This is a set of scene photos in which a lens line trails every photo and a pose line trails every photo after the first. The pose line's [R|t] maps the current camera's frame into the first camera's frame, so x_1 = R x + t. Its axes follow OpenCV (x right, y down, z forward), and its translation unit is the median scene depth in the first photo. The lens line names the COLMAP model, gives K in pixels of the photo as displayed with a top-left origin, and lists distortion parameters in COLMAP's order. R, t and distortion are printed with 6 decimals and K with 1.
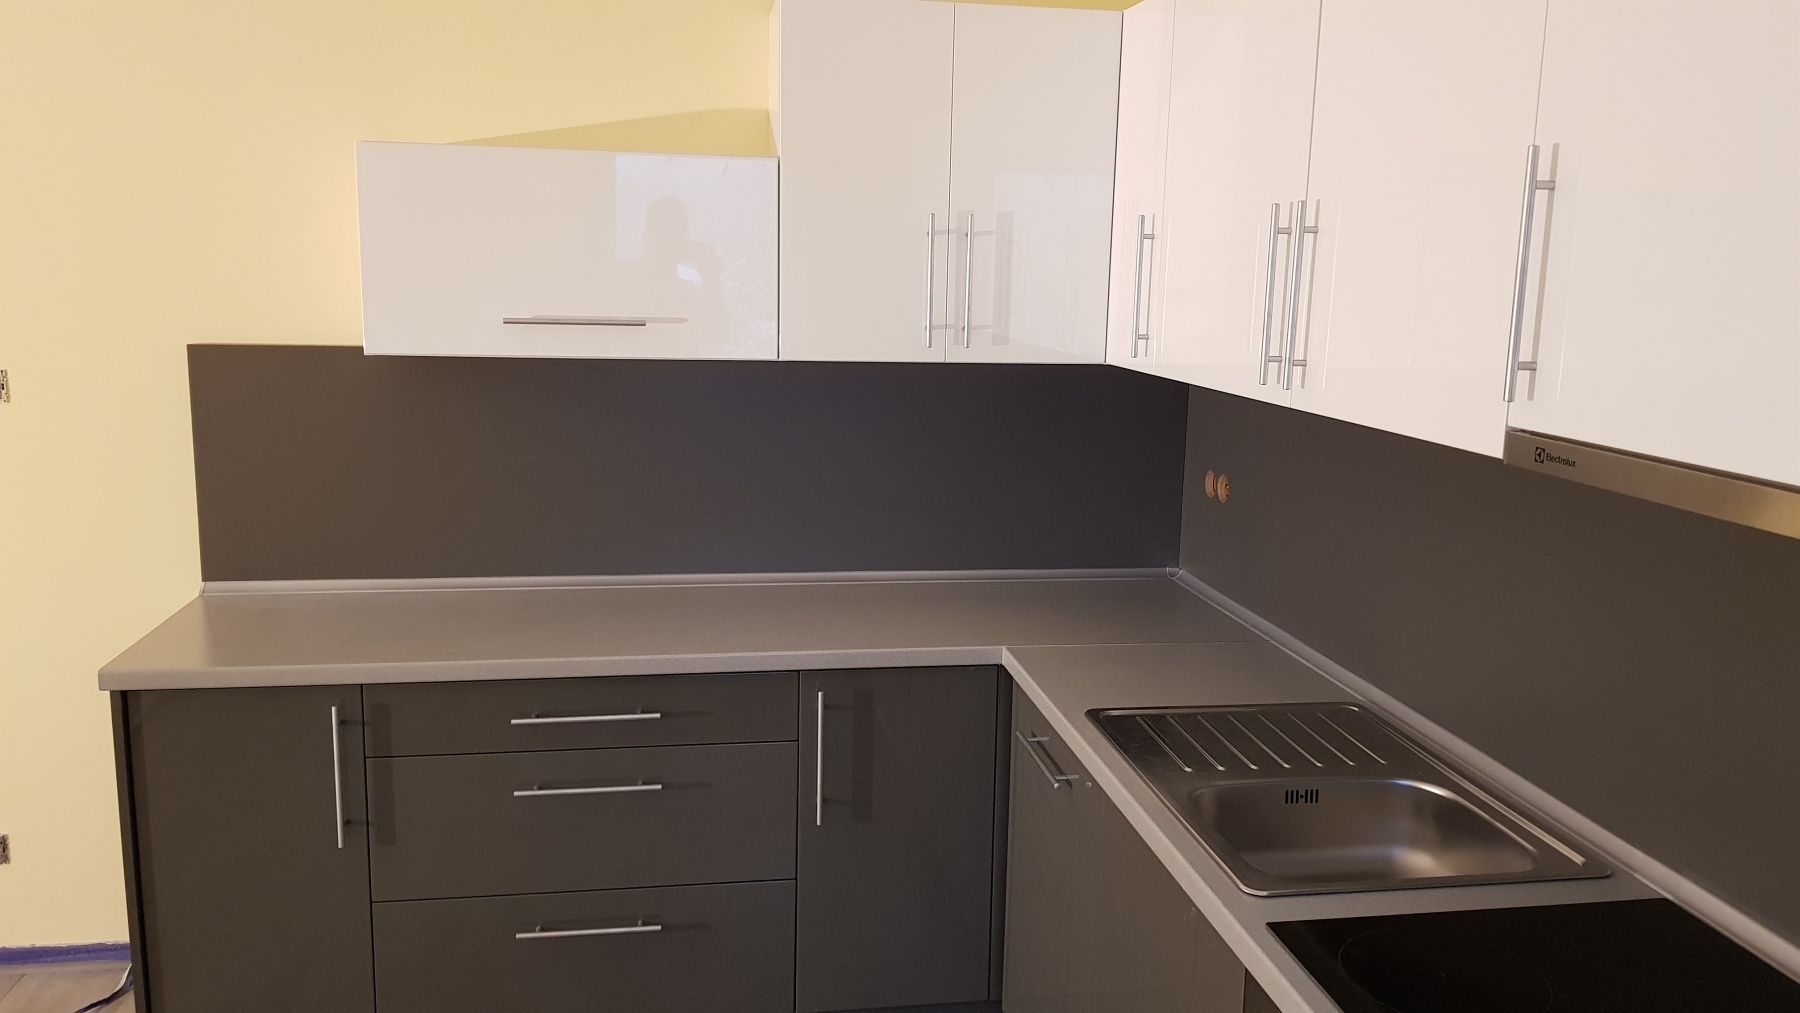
lens RADIAL K [[1405.6, 0, 907.6], [0, 1405.6, 494.9], [0, 0, 1]] dist [0.085712, -0.152226]
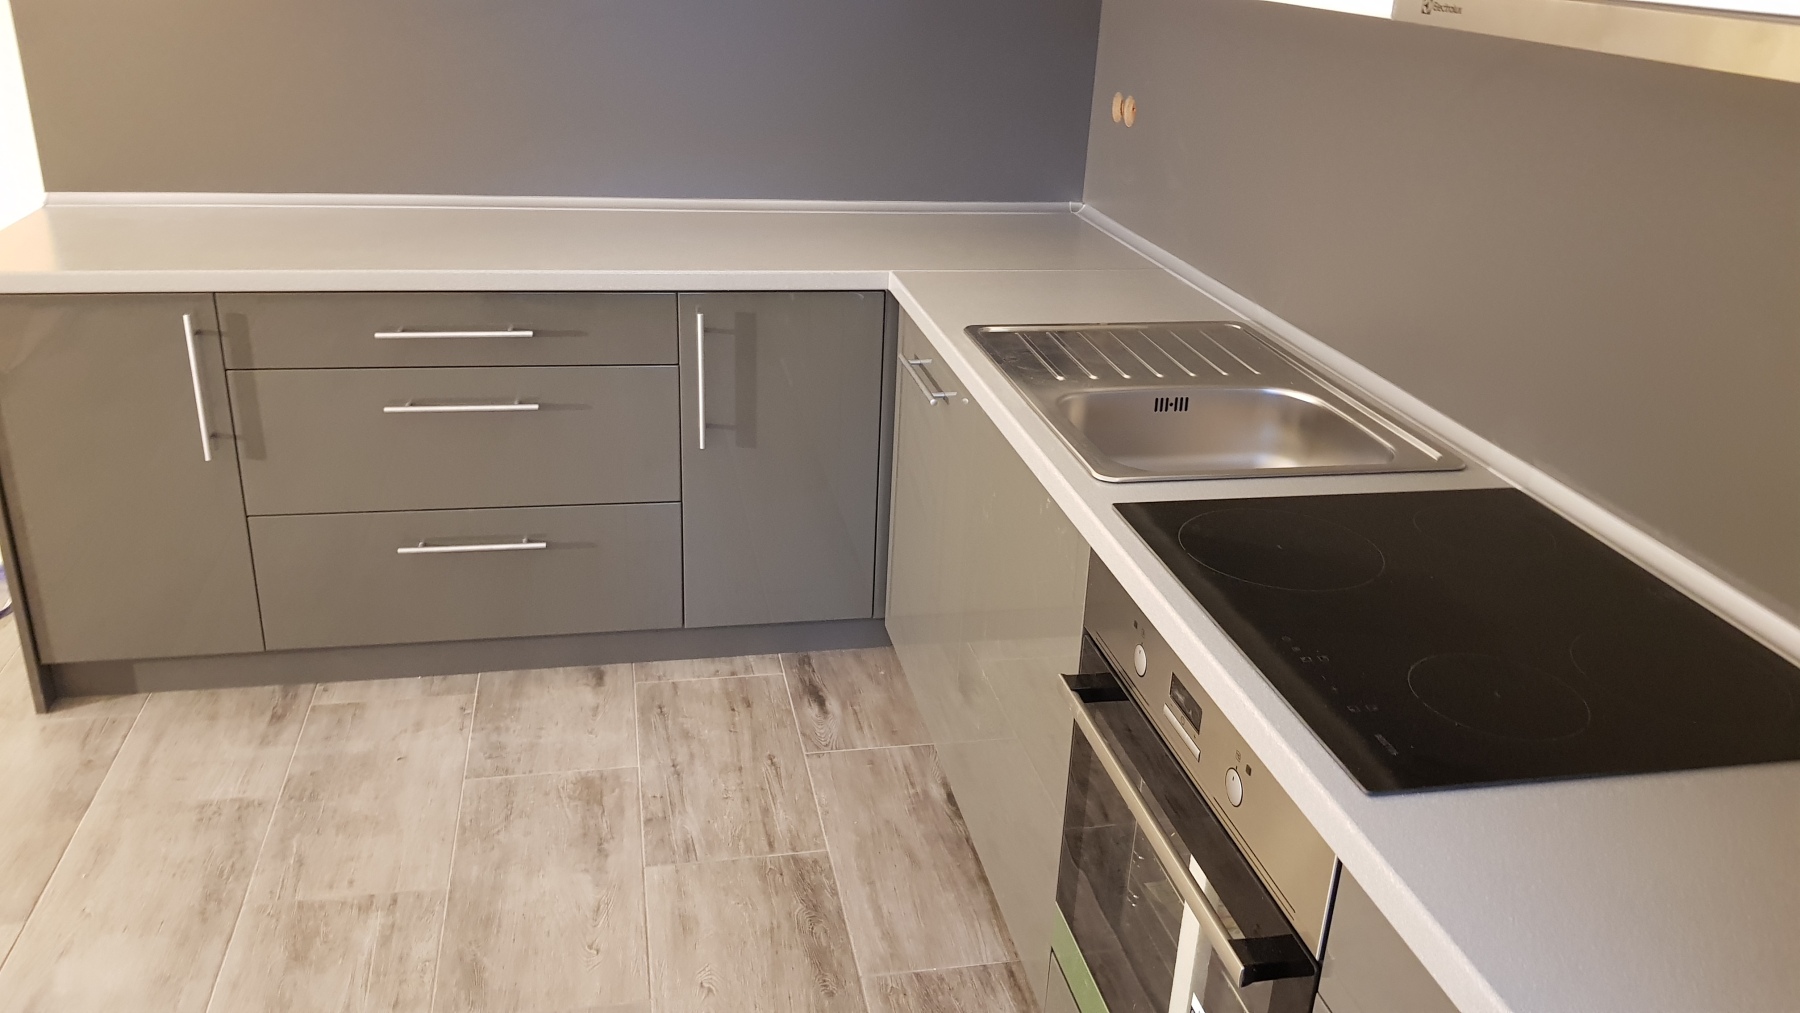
lens RADIAL K [[1405.6, 0, 889.0], [0, 1405.6, 494.5], [0, 0, 1]] dist [0.085712, -0.152226]
pose [[0.999399, 0.007485, 0.033846, 0.040072], [-0.014690, 0.975853, 0.217933, 0.053032], [-0.031398, -0.218299, 0.975377, 0.022596]]
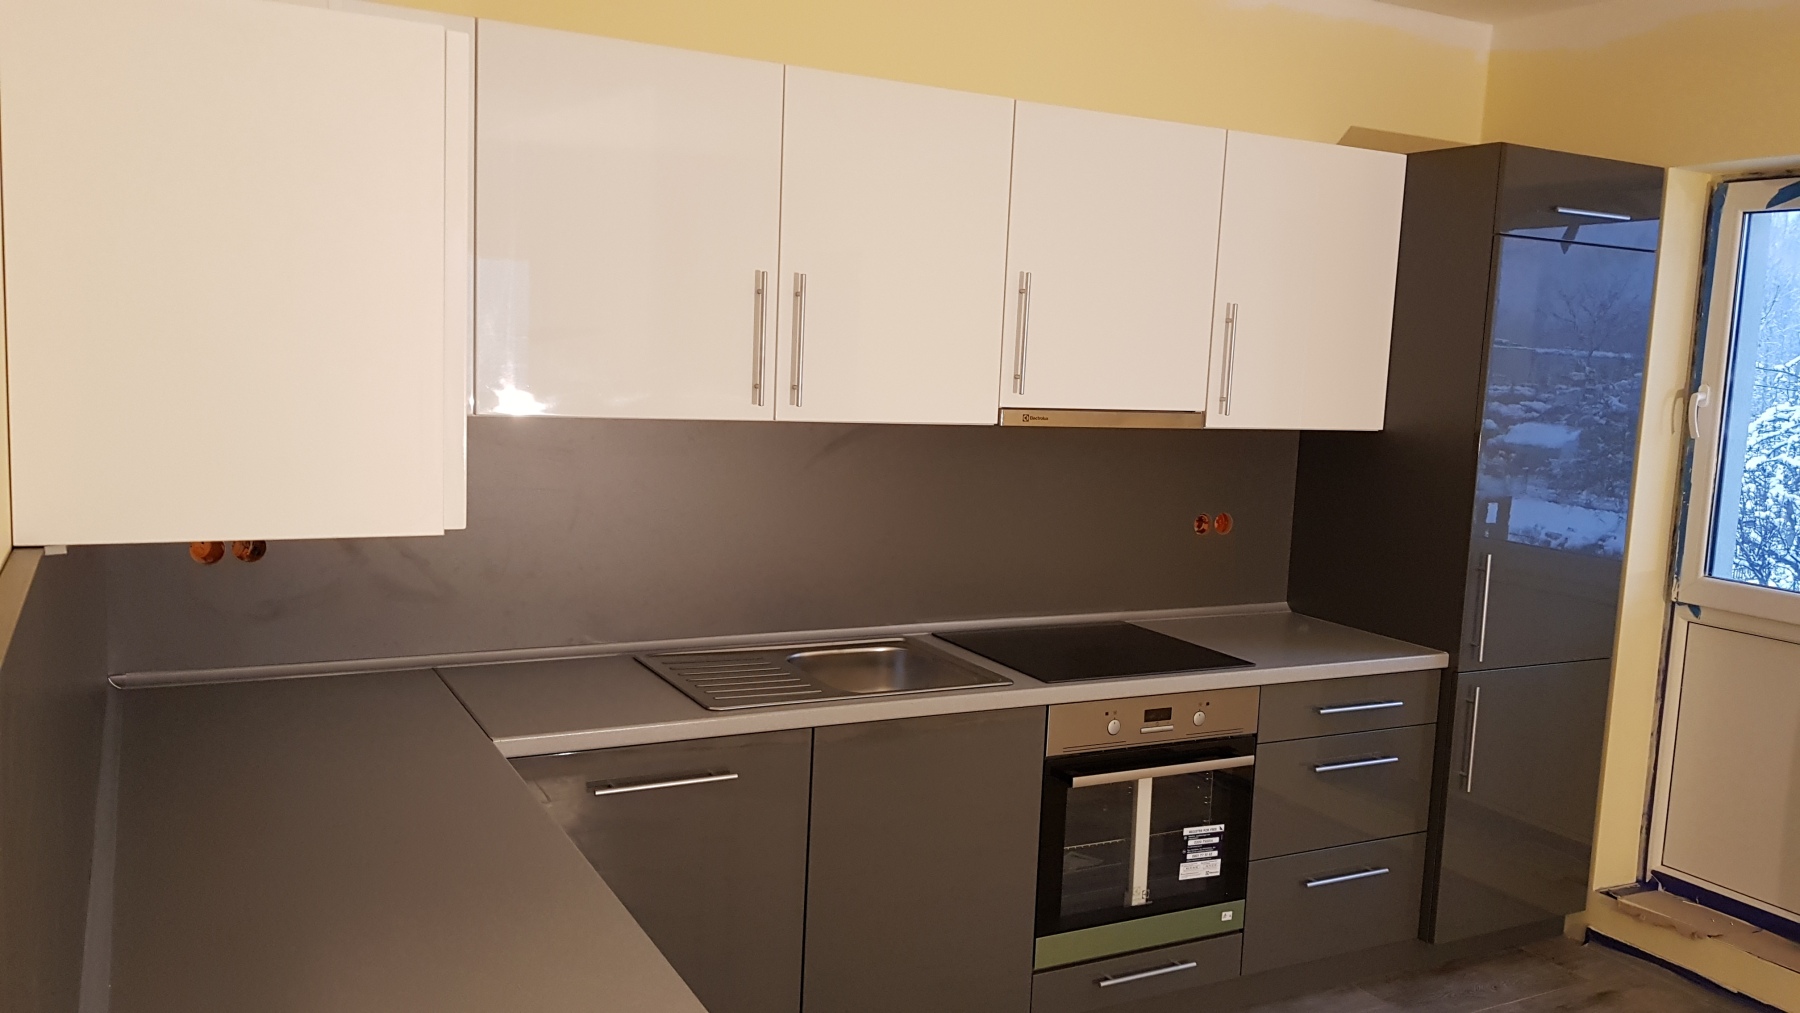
lens RADIAL K [[1405.6, 0, 910.5], [0, 1405.6, 516.1], [0, 0, 1]] dist [0.085712, -0.152226]
pose [[-0.317346, -0.152825, 0.935915, -0.920520], [0.105843, 0.975055, 0.195105, -0.194002], [-0.942385, 0.160976, -0.293254, 1.112942]]
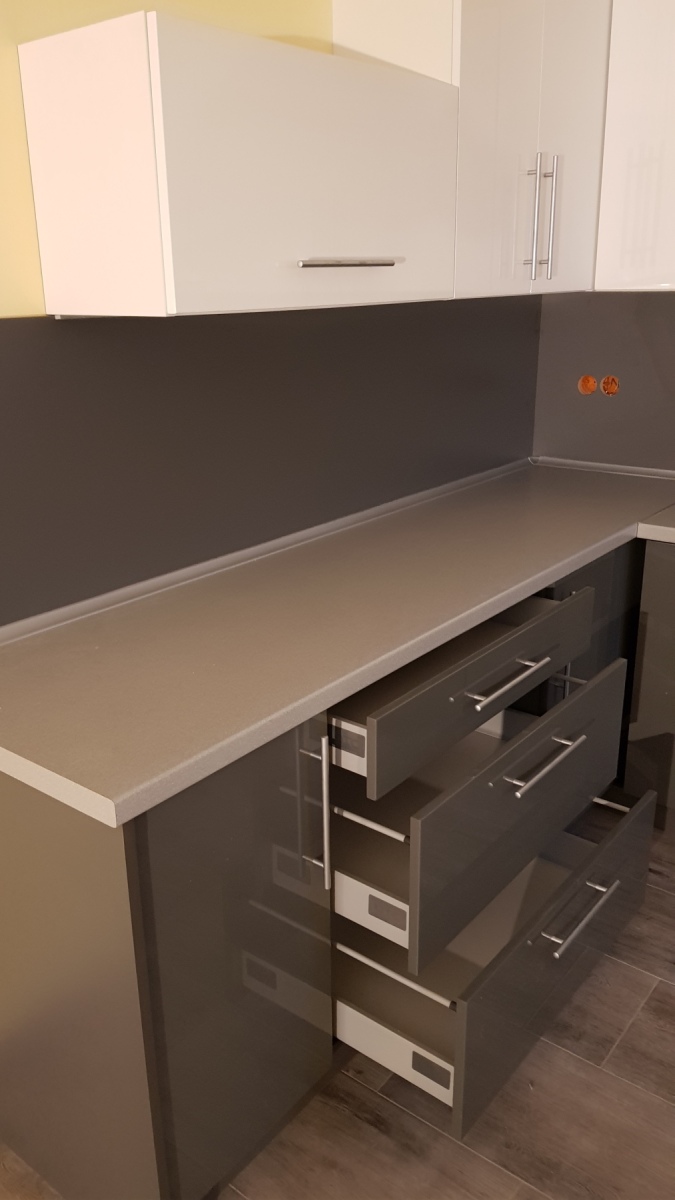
lens RADIAL K [[937.1, 0, 334.6], [0, 937.1, 591.2], [0, 0, 1]] dist [0.085712, -0.152226]
pose [[0.744515, -0.244292, 0.621304, -0.754143], [0.141209, 0.967213, 0.211089, -0.055624], [-0.652501, -0.069426, 0.754601, 0.603725]]
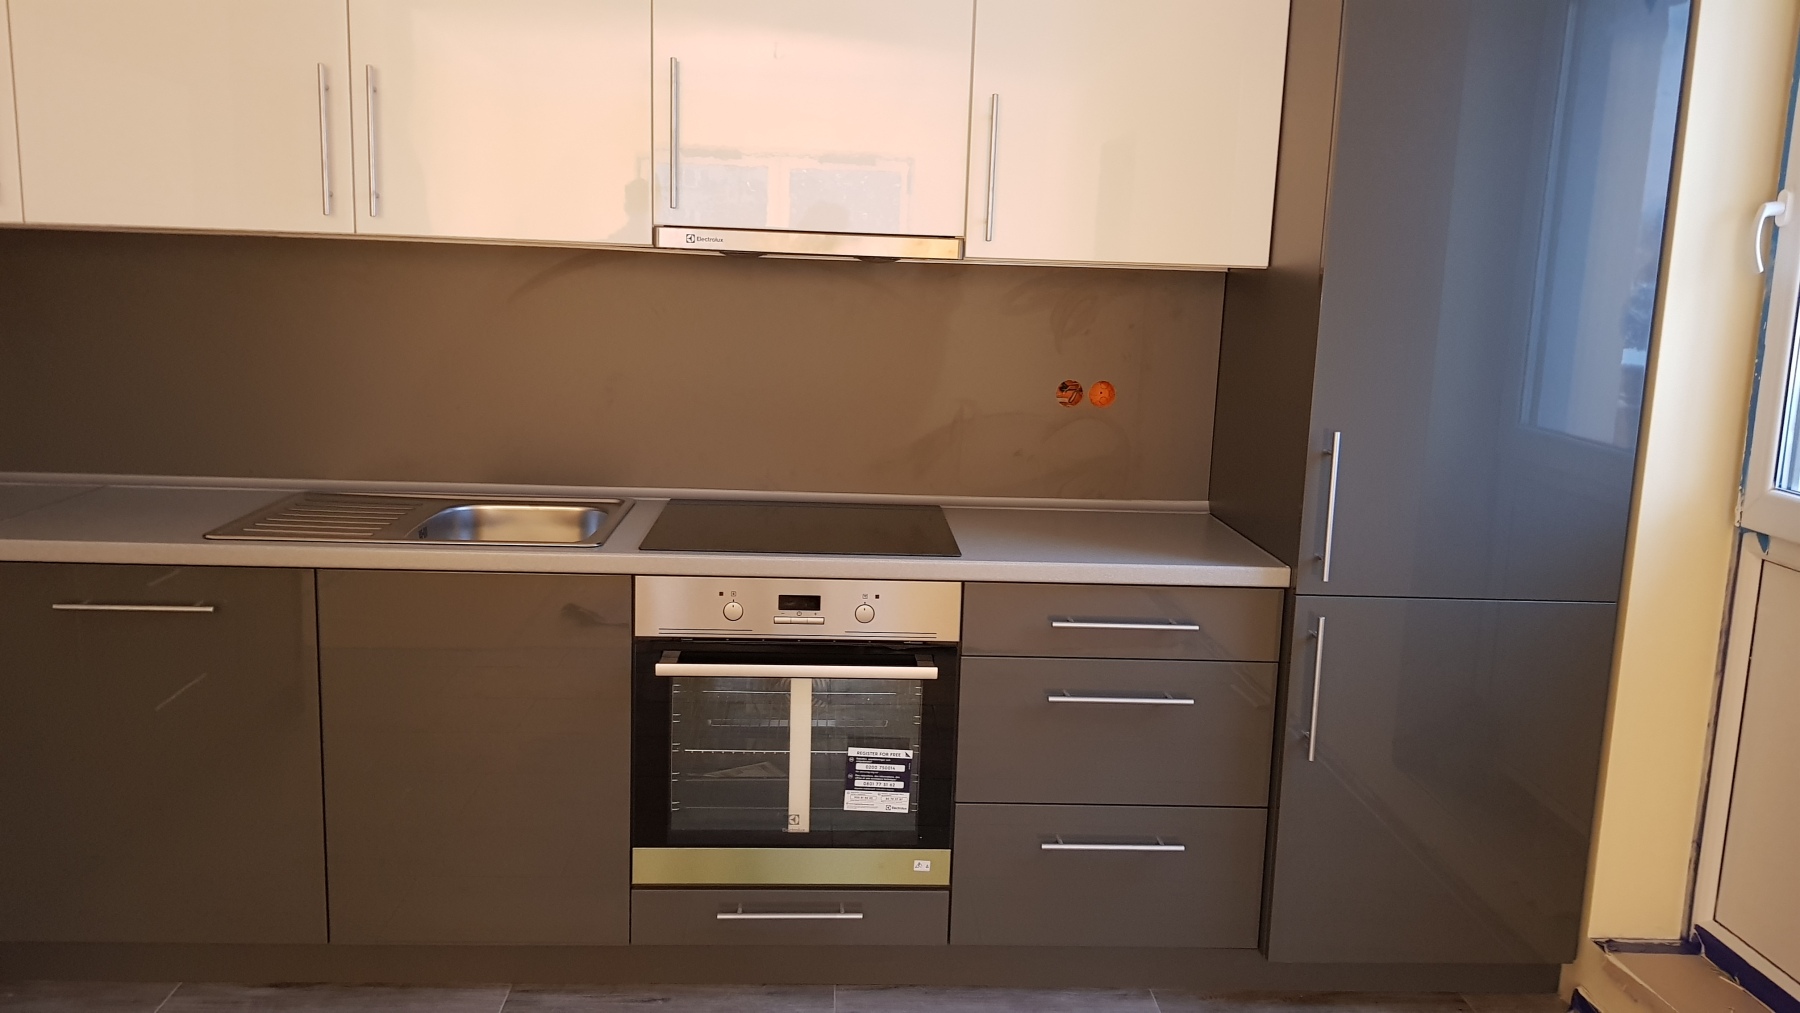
lens RADIAL K [[1405.6, 0, 904.4], [0, 1405.6, 496.9], [0, 0, 1]] dist [0.085712, -0.152226]
pose [[0.113989, -0.184482, 0.976203, -0.810212], [0.134756, 0.976398, 0.168784, 0.015341], [-0.984300, 0.112310, 0.136159, 0.327364]]
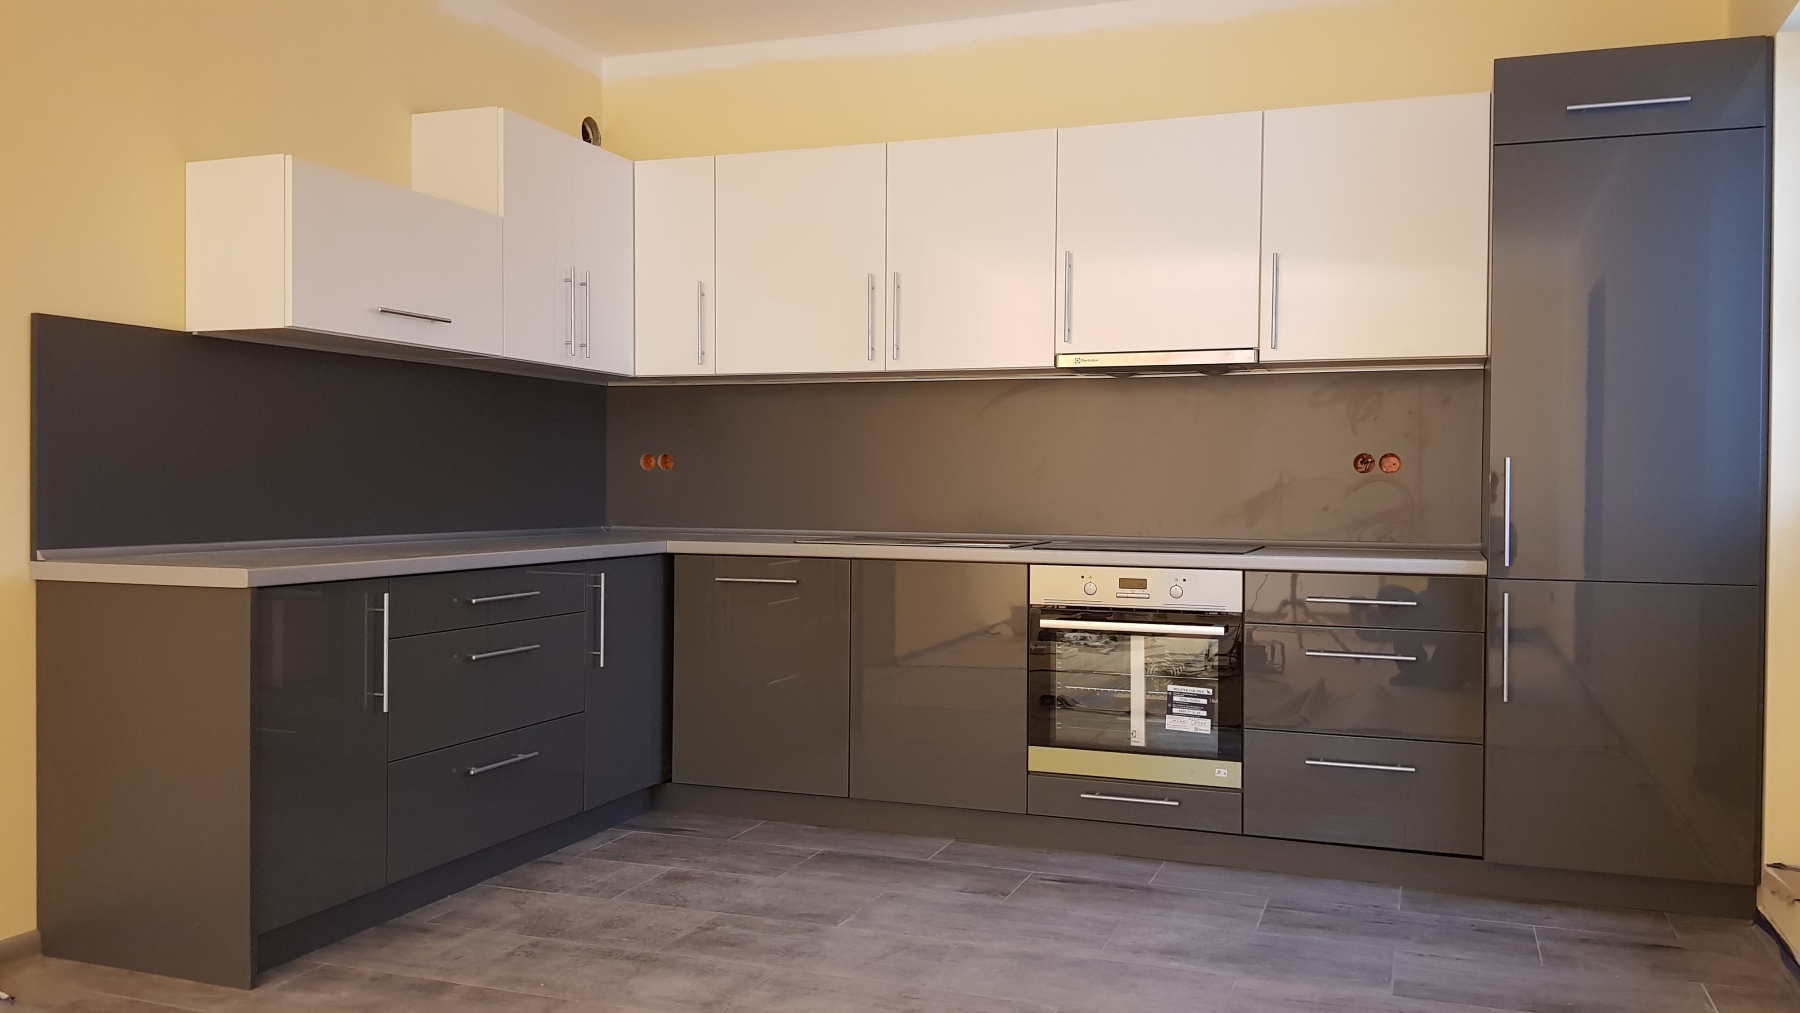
lens RADIAL K [[1405.6, 0, 923.2], [0, 1405.6, 497.2], [0, 0, 1]] dist [0.085712, -0.152226]
pose [[0.493067, -0.025724, 0.869611, -1.308489], [0.148908, 0.987308, -0.055225, 0.212981], [-0.857153, 0.156722, 0.490639, -0.035094]]
